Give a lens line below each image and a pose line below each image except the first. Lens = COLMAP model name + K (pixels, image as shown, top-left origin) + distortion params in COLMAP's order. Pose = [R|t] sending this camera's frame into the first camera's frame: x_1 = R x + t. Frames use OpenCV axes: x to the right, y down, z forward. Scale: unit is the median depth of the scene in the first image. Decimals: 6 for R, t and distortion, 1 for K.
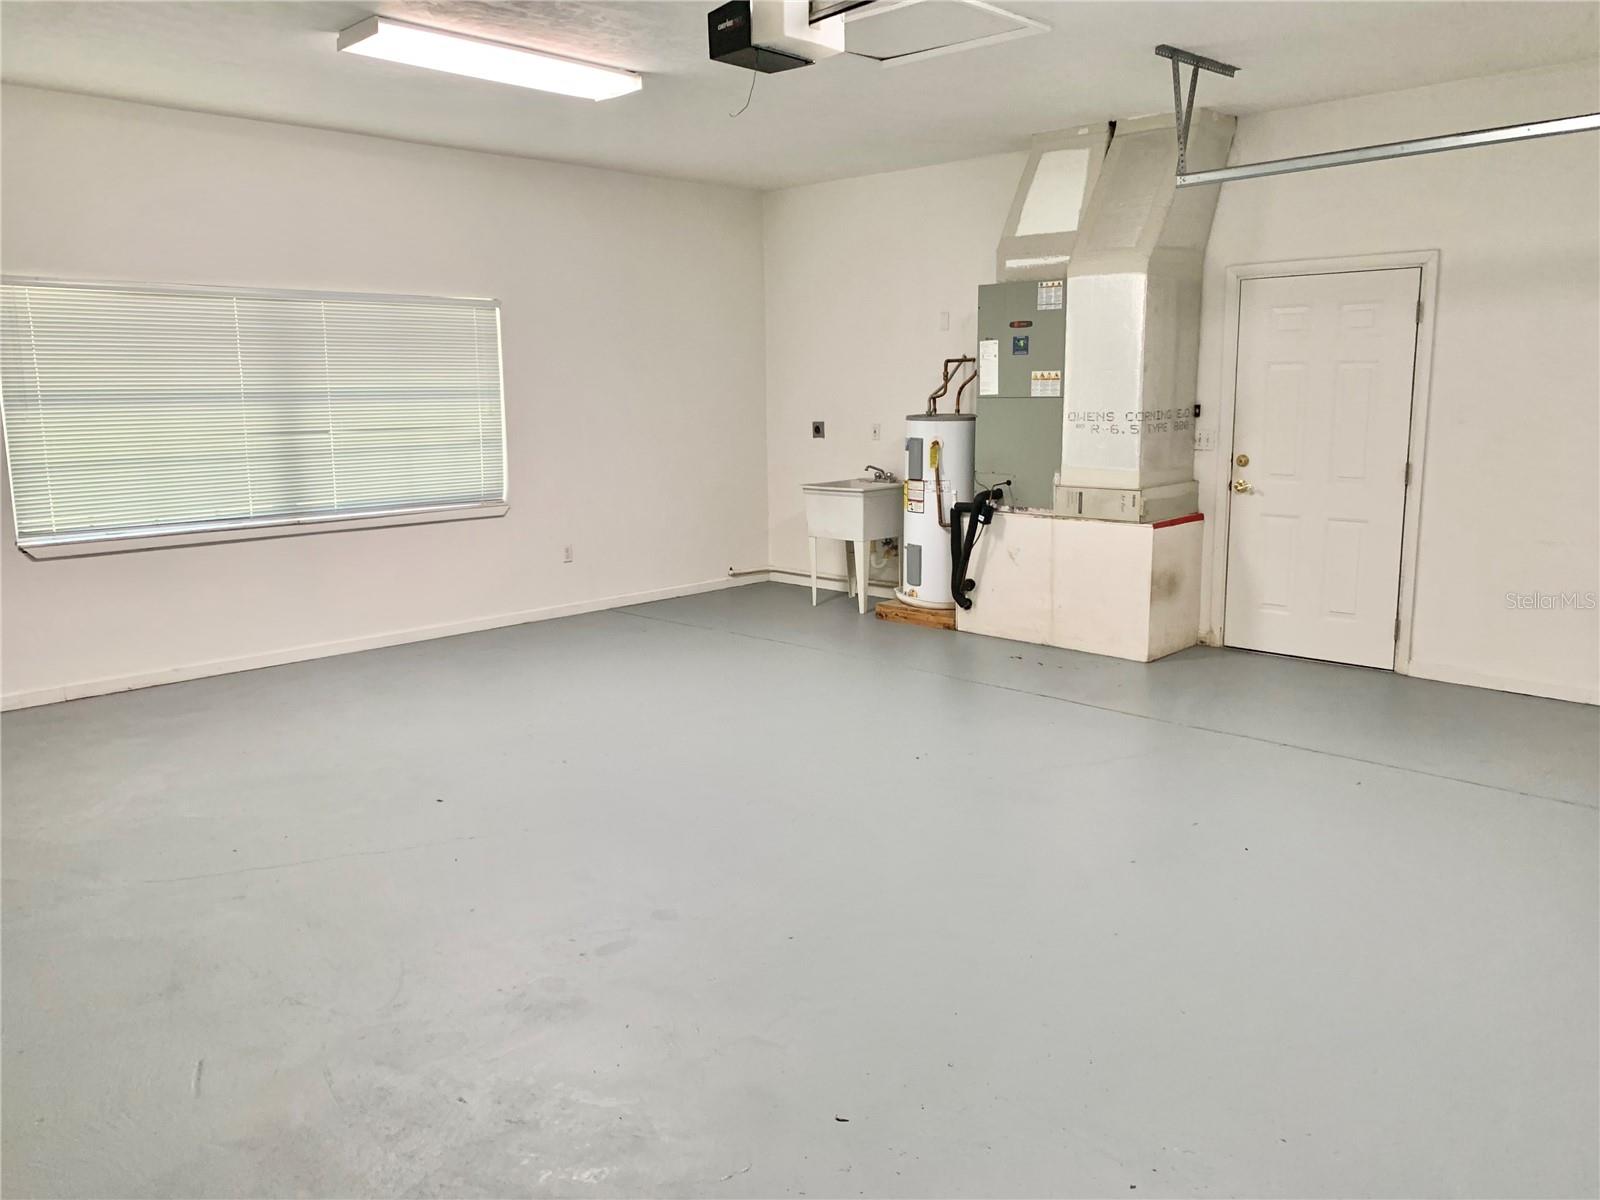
lens RADIAL K [[1227.5, 0, 801.2], [0, 1227.5, 582.8], [0, 0, 1]] dist [0.048075, -0.068964]
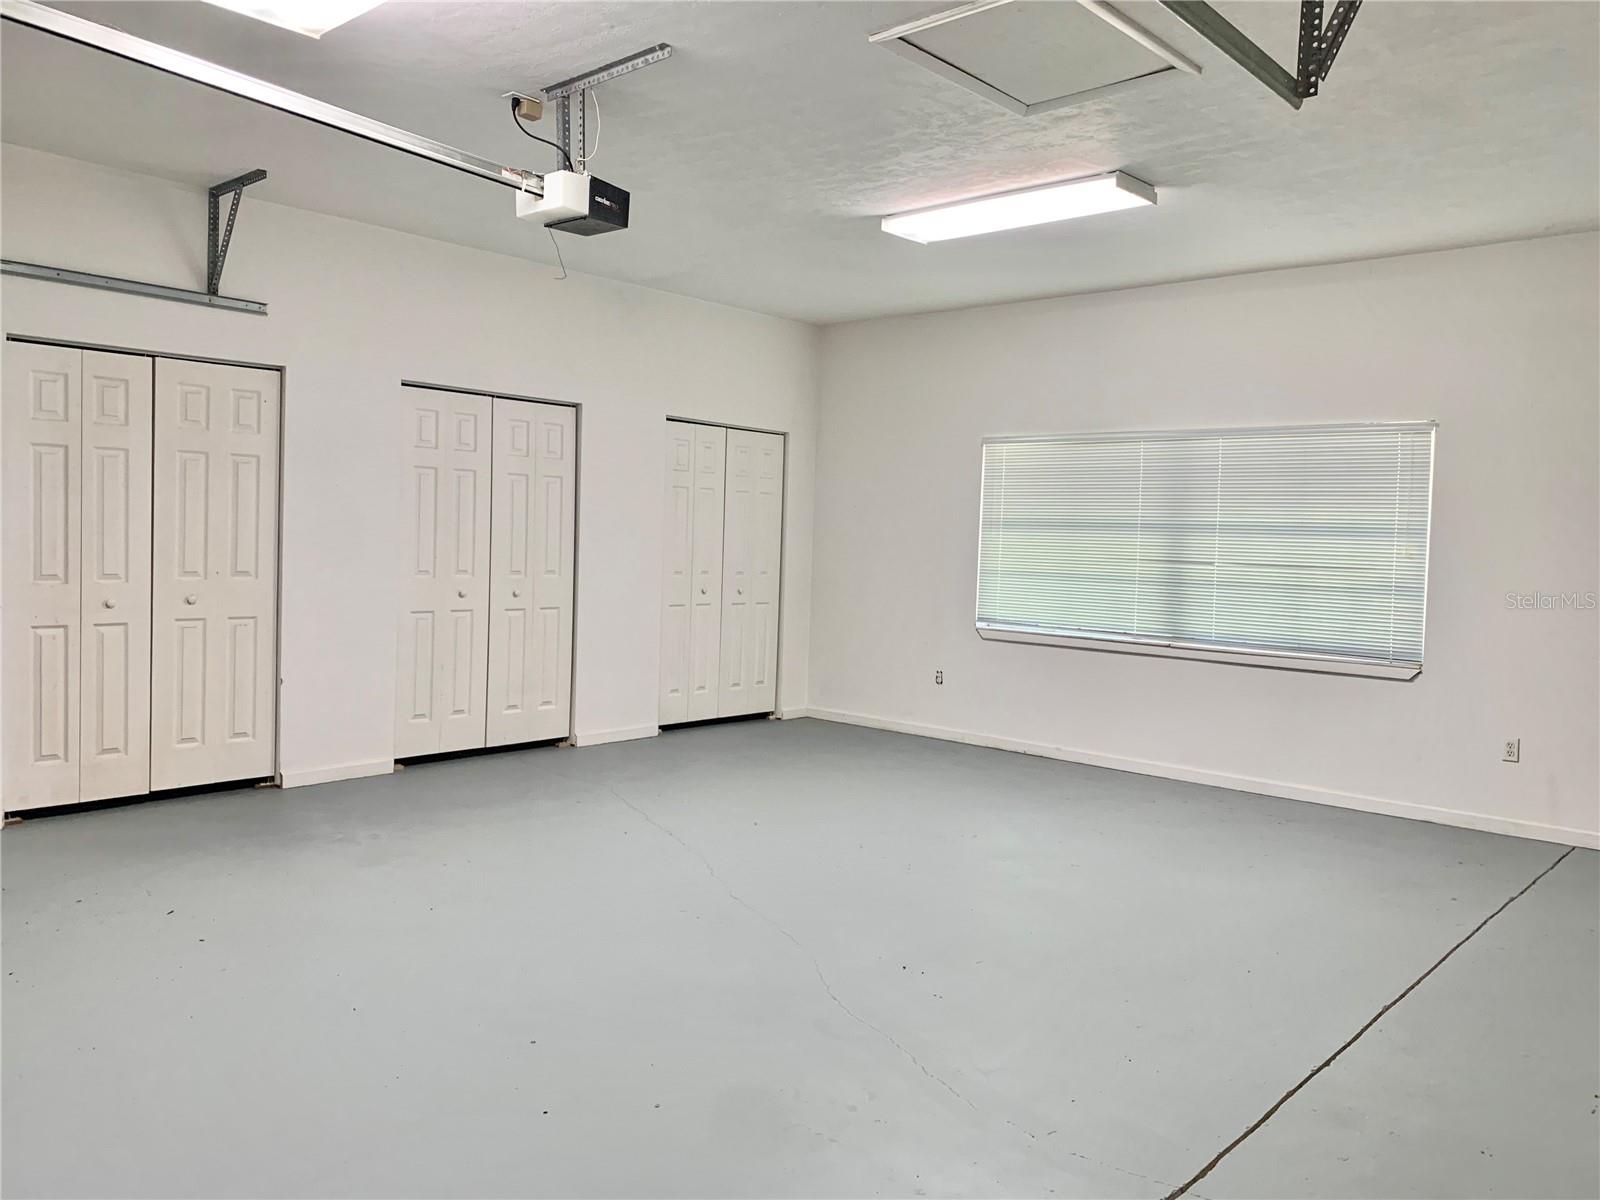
lens RADIAL K [[1227.5, 0, 801.2], [0, 1227.5, 582.8], [0, 0, 1]] dist [0.048075, -0.068964]
pose [[0.029777, 0.046985, -0.998452, 0.633486], [-0.194211, 0.980130, 0.040331, -0.082207], [0.980508, 0.192710, 0.038311, 0.634946]]
